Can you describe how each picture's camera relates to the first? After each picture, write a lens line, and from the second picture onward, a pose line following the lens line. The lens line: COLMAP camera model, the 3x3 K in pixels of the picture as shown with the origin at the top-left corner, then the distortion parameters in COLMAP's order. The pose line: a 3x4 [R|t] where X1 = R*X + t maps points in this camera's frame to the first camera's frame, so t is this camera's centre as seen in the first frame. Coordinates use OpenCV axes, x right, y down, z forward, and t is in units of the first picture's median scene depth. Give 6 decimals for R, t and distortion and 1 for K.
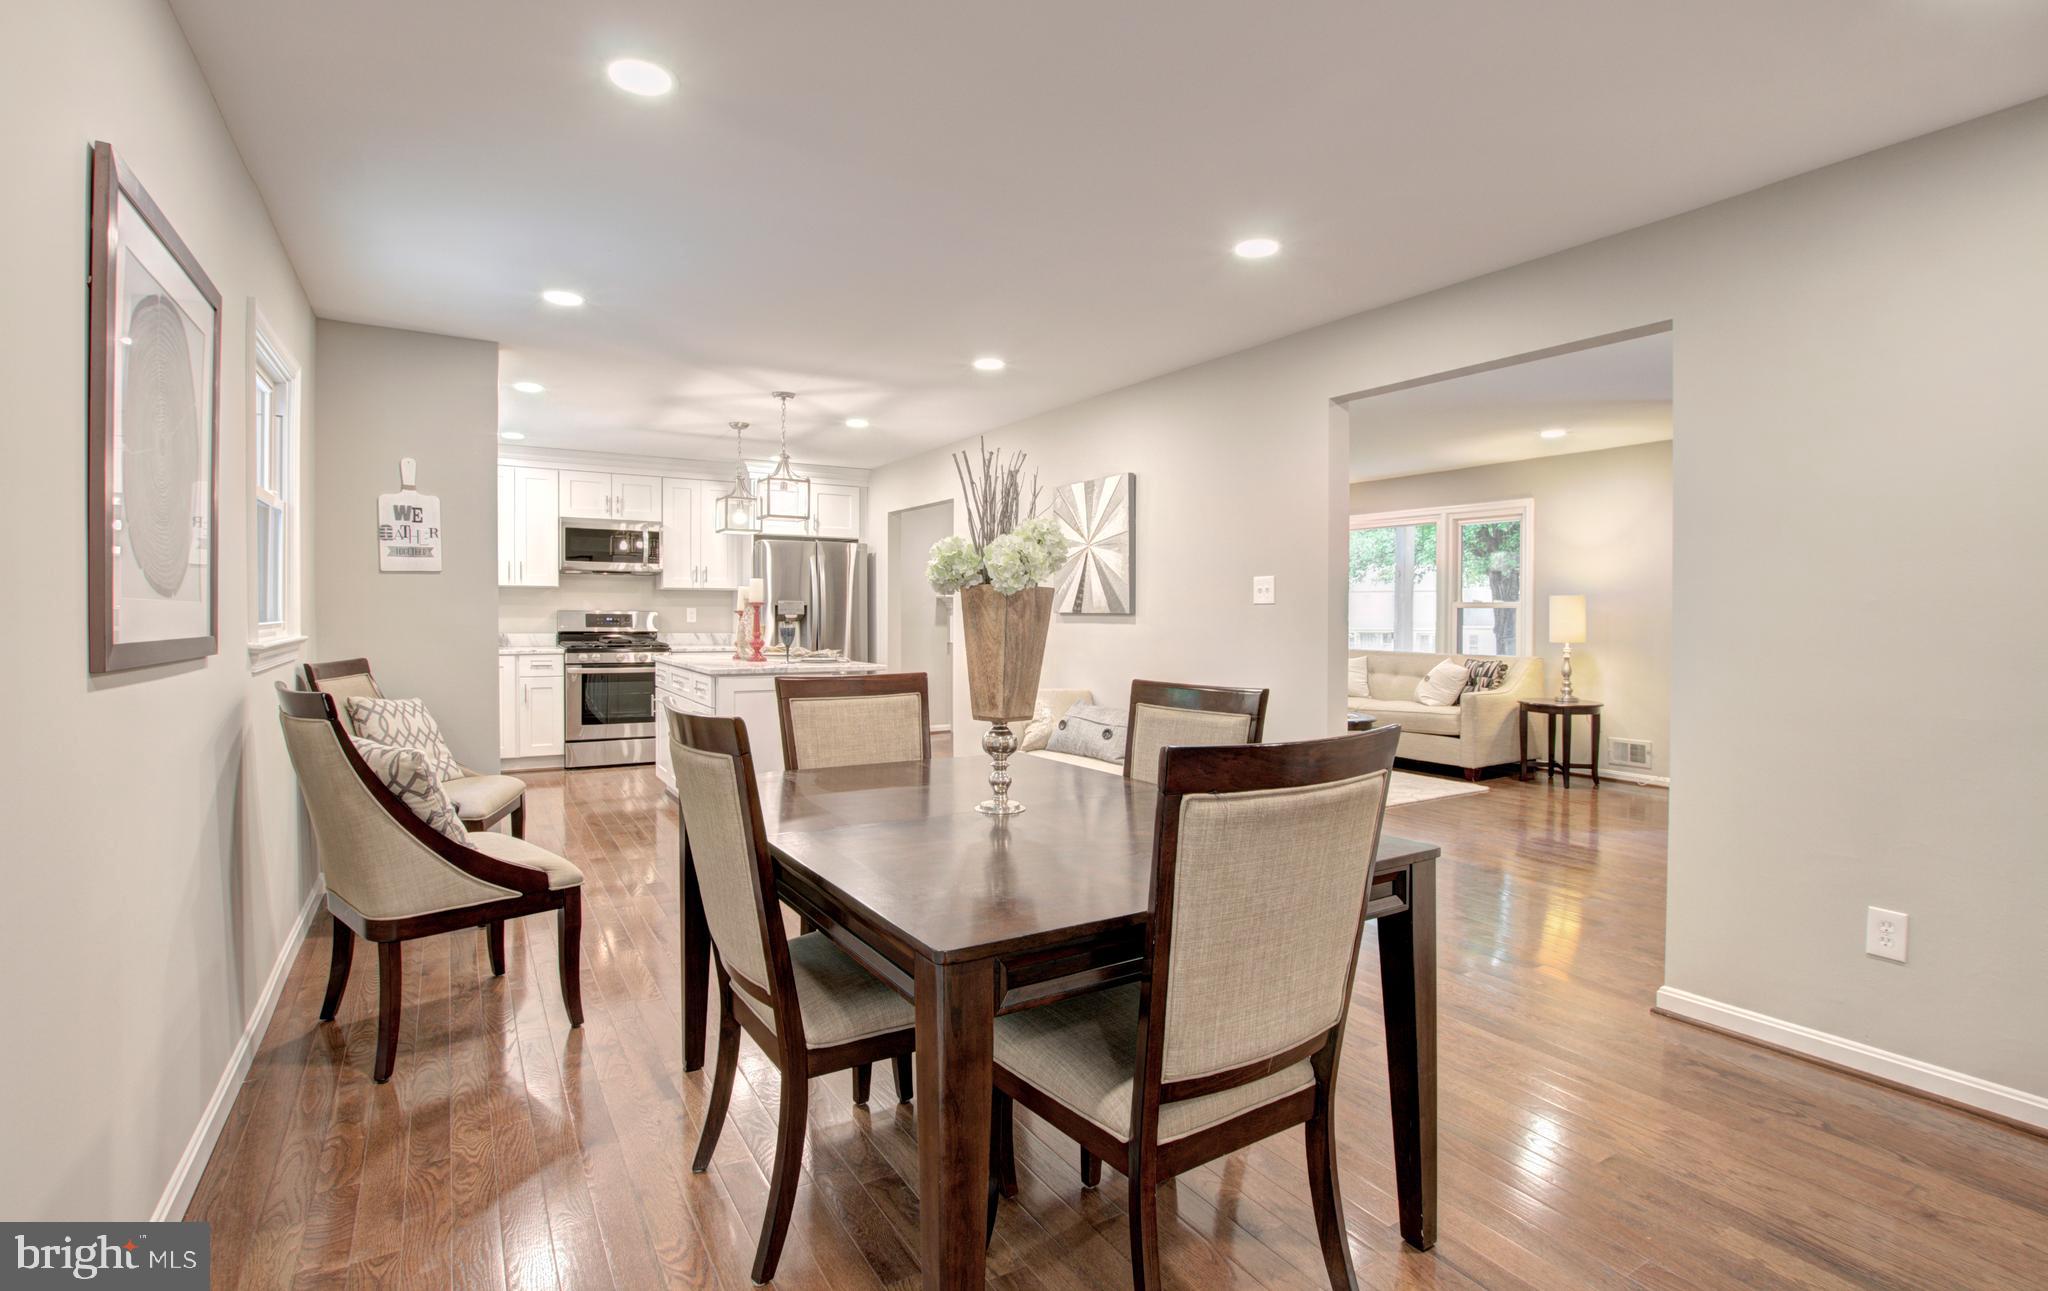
lens RADIAL K [[952.3, 0, 1033.3], [0, 952.3, 632.6], [0, 0, 1]] dist [-0.013836, 0.003747]
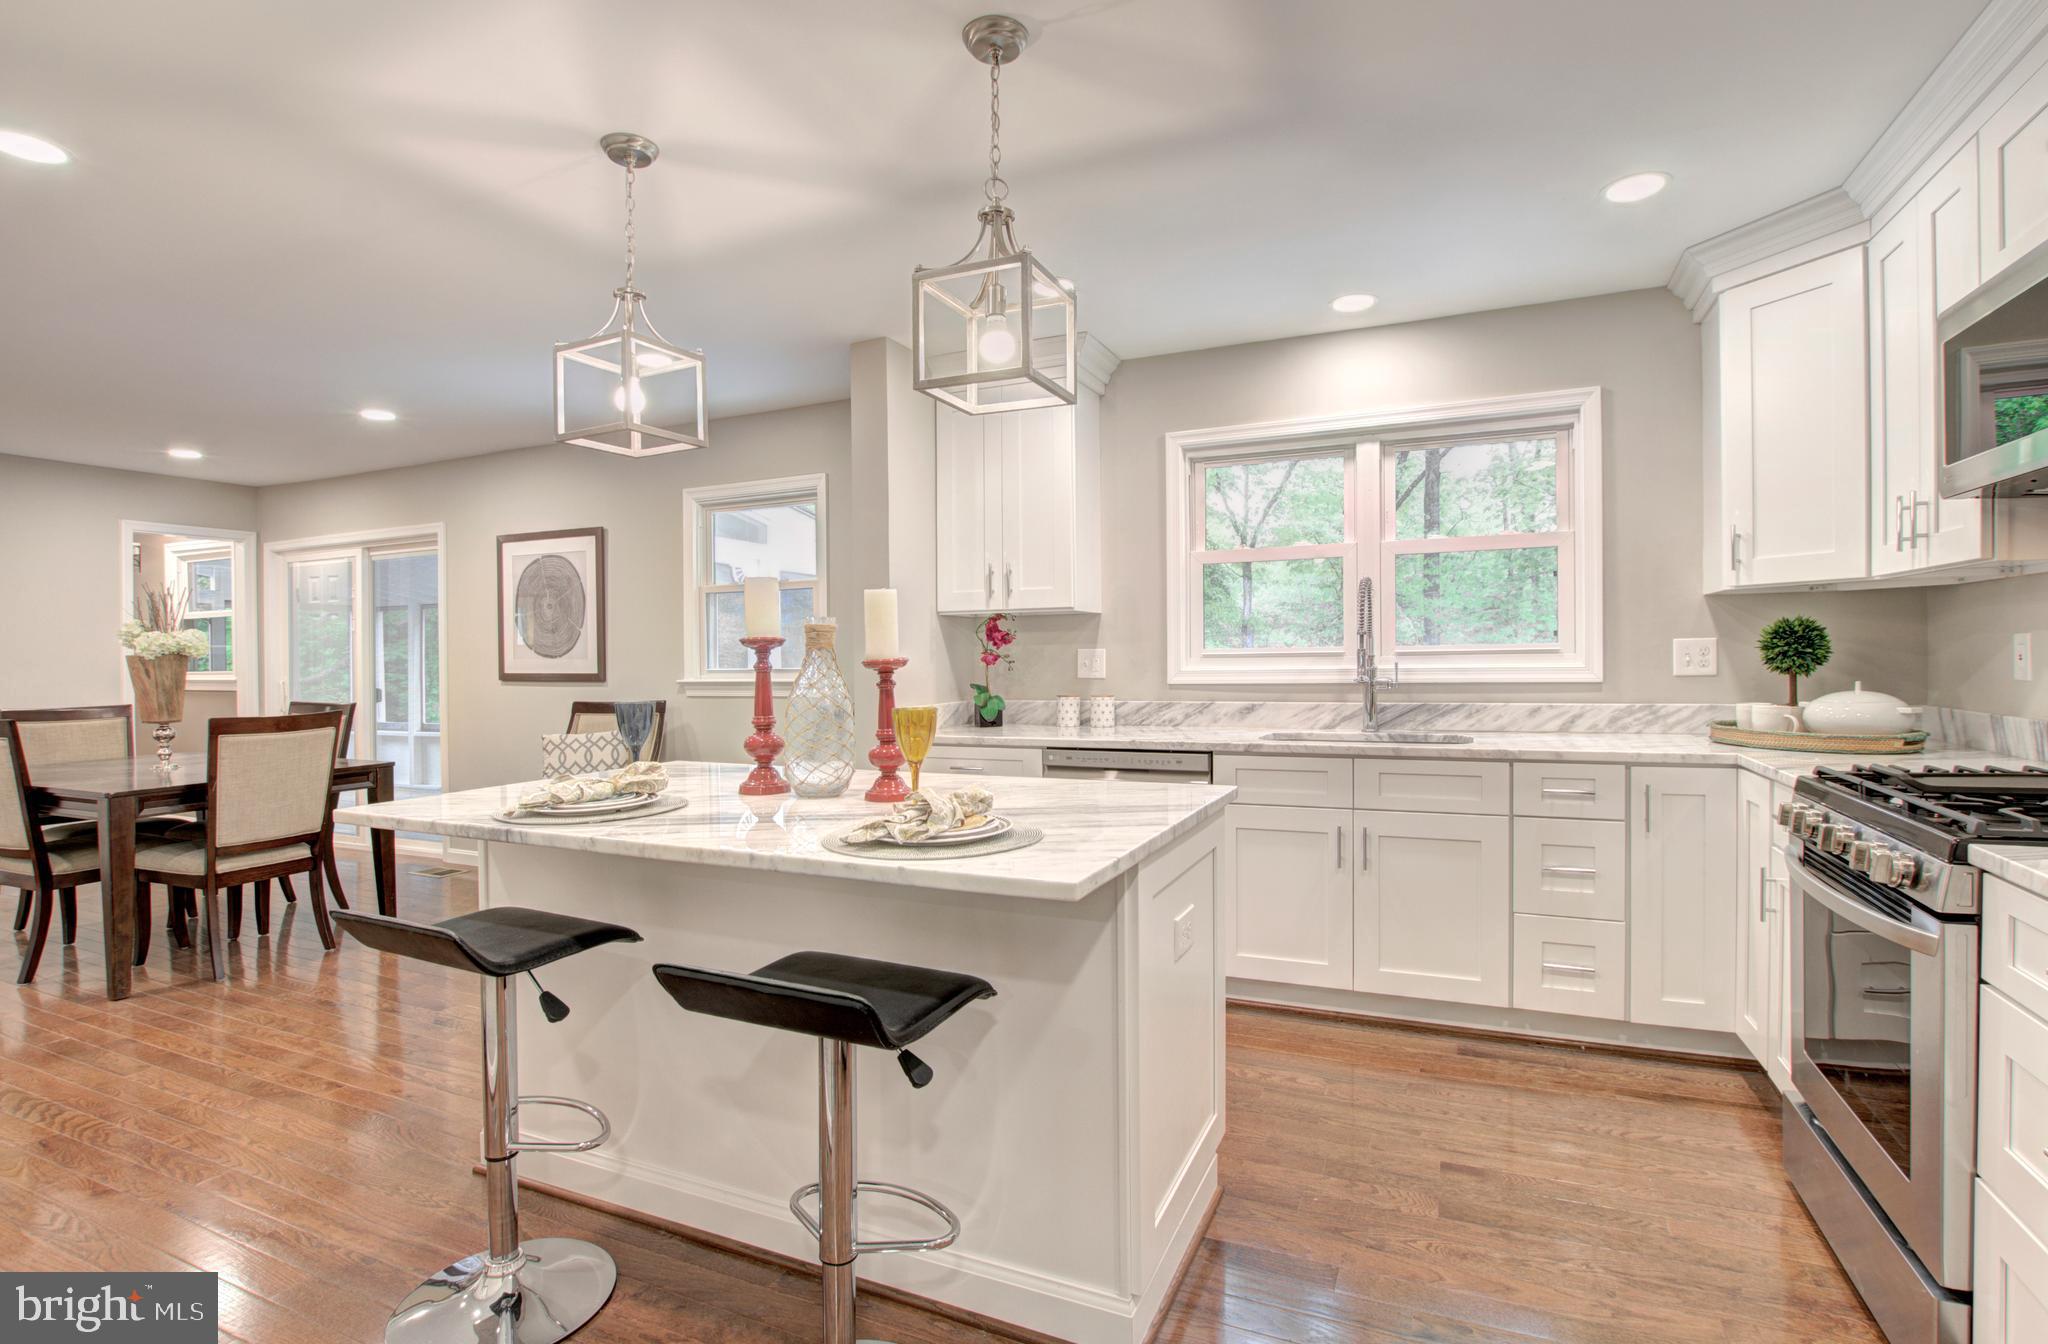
lens RADIAL K [[951.5, 0, 1031.7], [0, 951.5, 666.6], [0, 0, 1]] dist [-0.028615, -0.000327]
pose [[-0.824518, 0.012815, -0.565690, -0.127040], [-0.002473, 0.999652, 0.026250, -0.023951], [0.565830, 0.023043, -0.824200, 1.070326]]
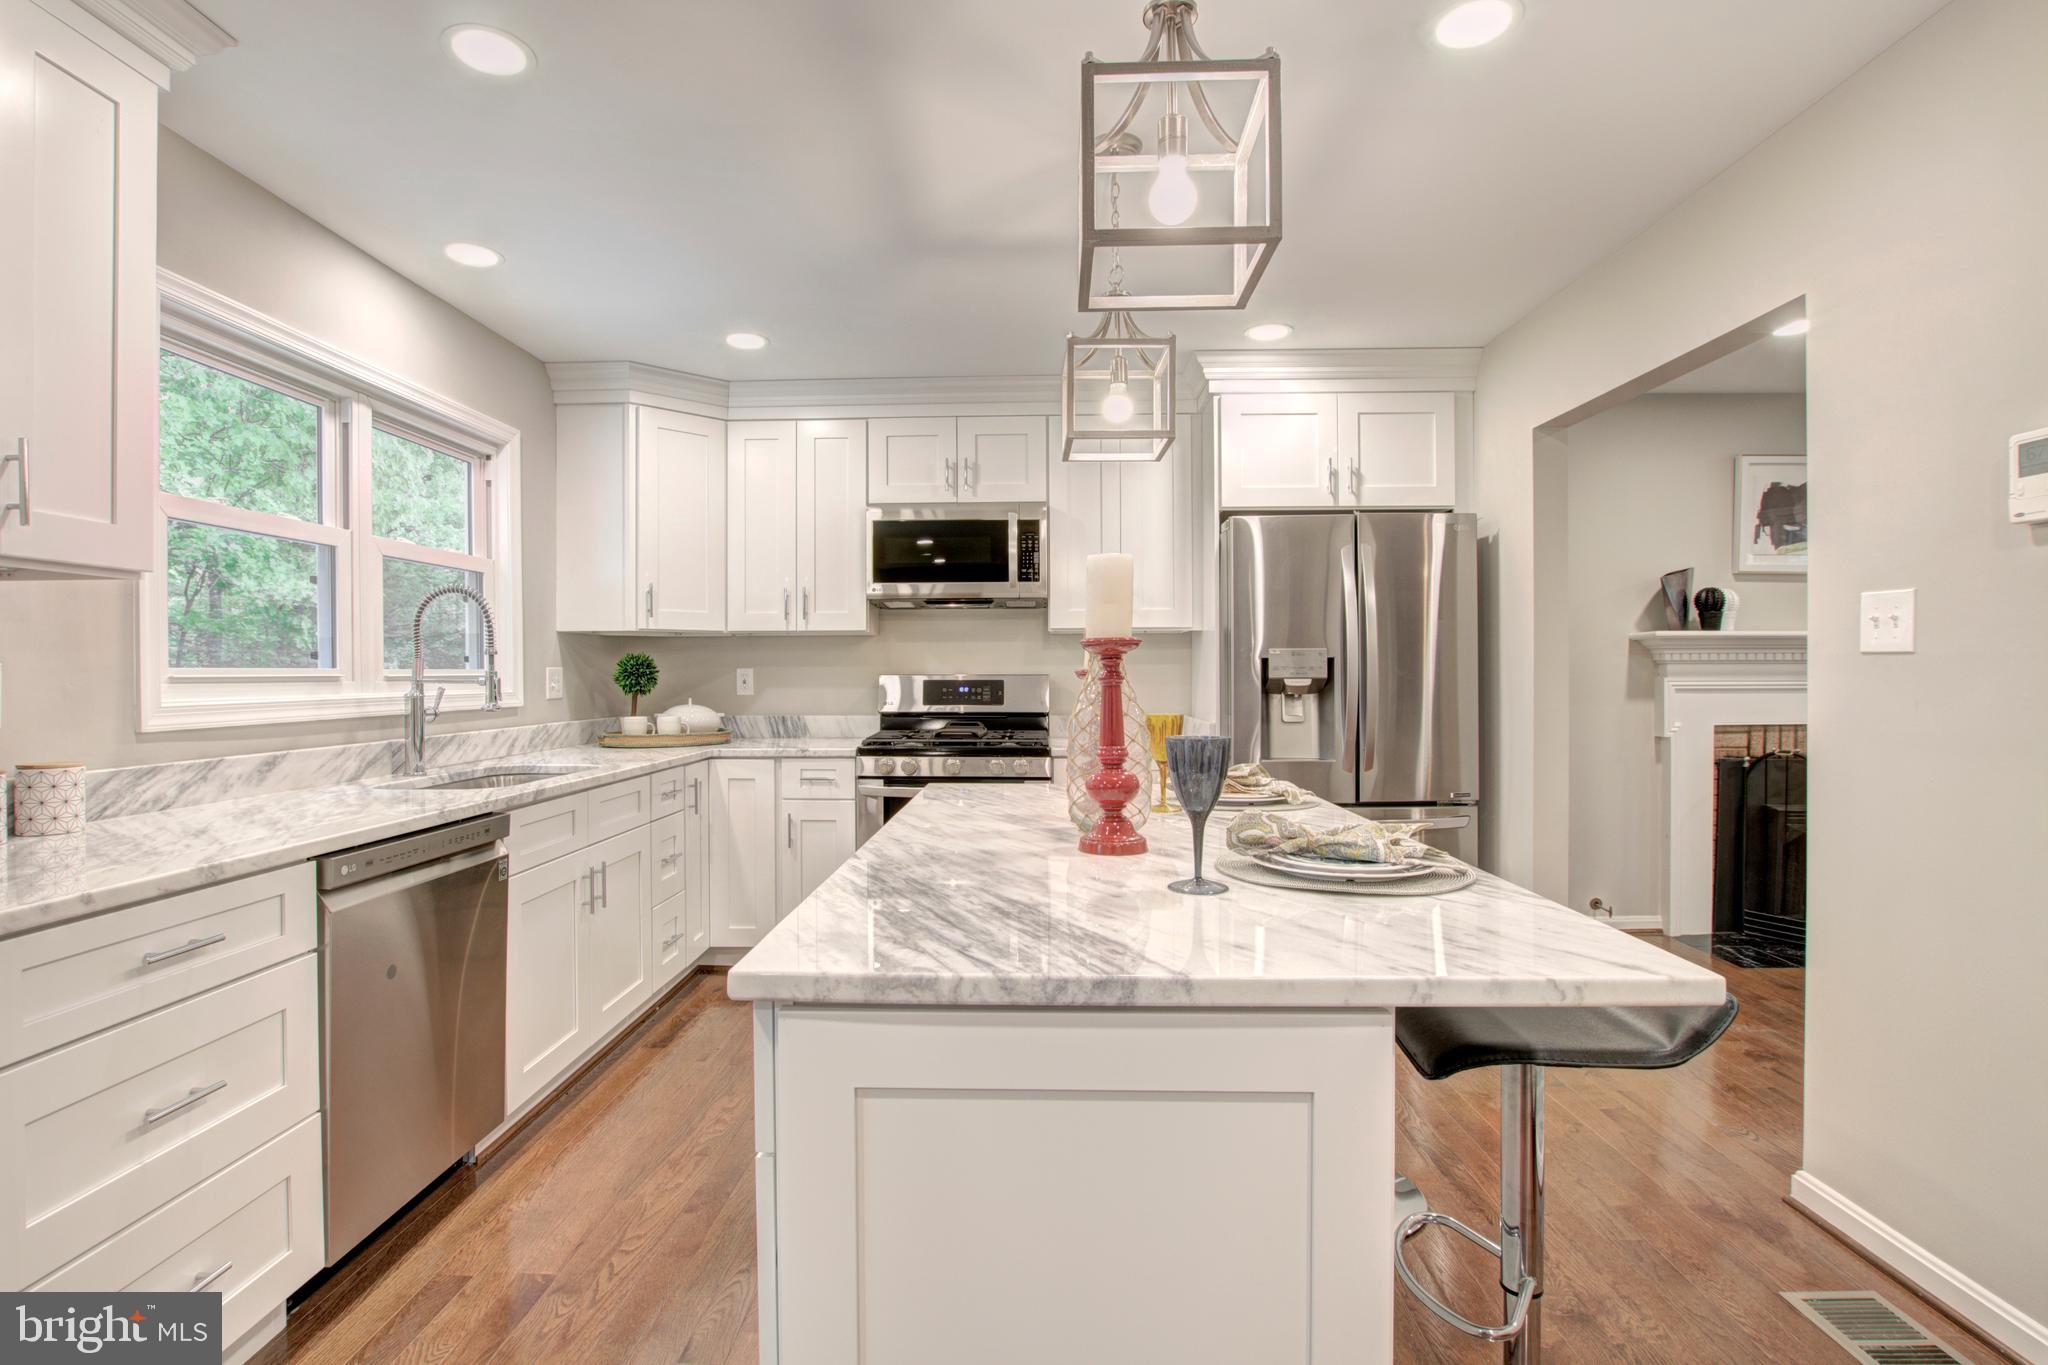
lens RADIAL K [[977.6, 0, 1007.7], [0, 977.6, 676.2], [0, 0, 1]] dist [-0.031001, 0.000713]
pose [[0.833990, -0.008710, -0.551710, -0.123227], [-0.002061, 0.999819, -0.018901, -0.012125], [0.551775, 0.016900, 0.833822, 0.580082]]
